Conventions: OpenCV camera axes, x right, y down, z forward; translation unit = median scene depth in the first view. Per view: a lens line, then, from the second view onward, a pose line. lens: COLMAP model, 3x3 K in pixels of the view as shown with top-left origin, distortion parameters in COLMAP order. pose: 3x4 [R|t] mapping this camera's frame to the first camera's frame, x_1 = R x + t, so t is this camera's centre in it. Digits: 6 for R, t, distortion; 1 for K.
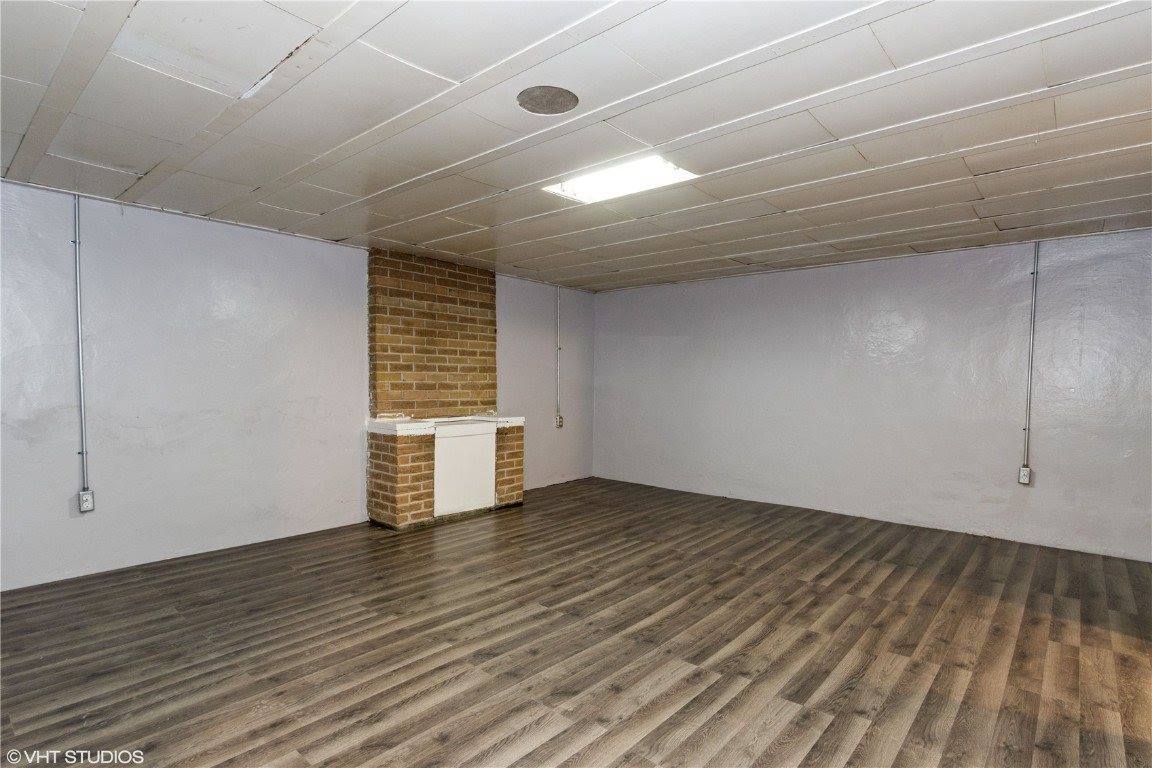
lens RADIAL K [[575.4, 0, 576.0], [0, 575.4, 384.0], [0, 0, 1]] dist [-0.000132, -0.000092]
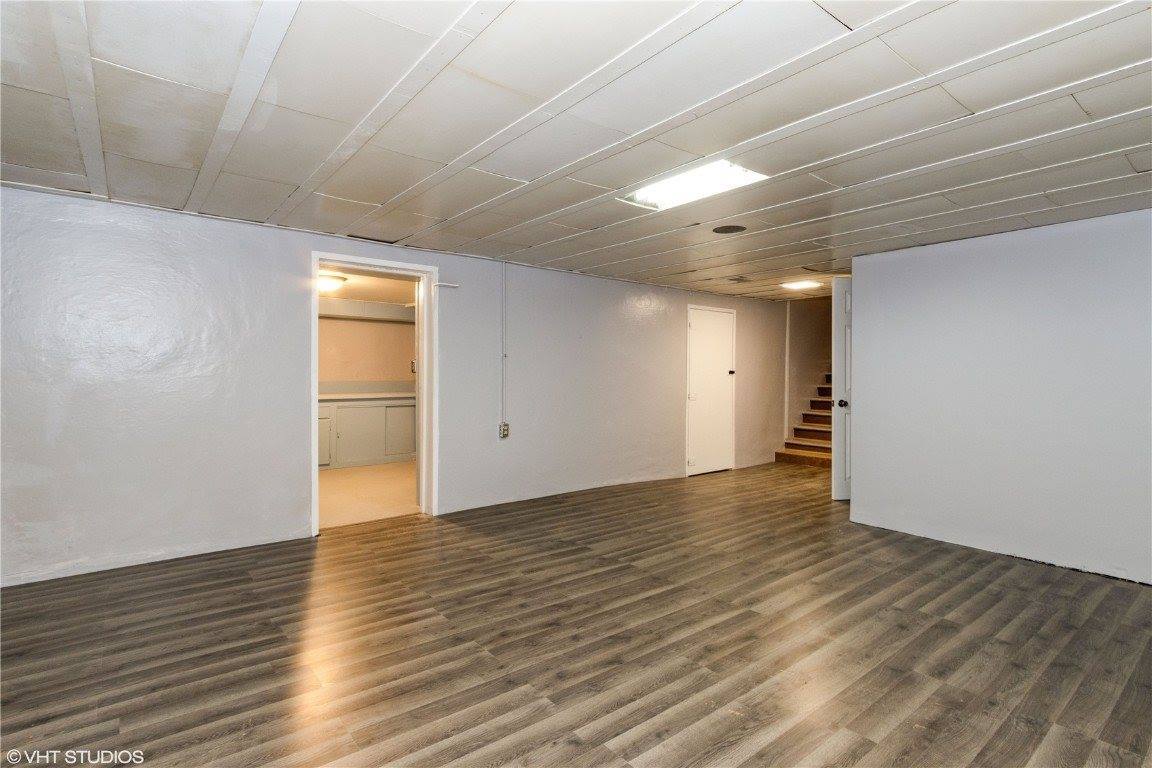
lens RADIAL K [[555.4, 0, 570.2], [0, 555.4, 379.8], [0, 0, 1]] dist [0.004499, -0.000477]
pose [[-0.984054, -0.015901, 0.177159, 0.096074], [-0.011293, 0.999572, 0.026990, -0.027910], [-0.177512, 0.024559, -0.983812, 2.078054]]
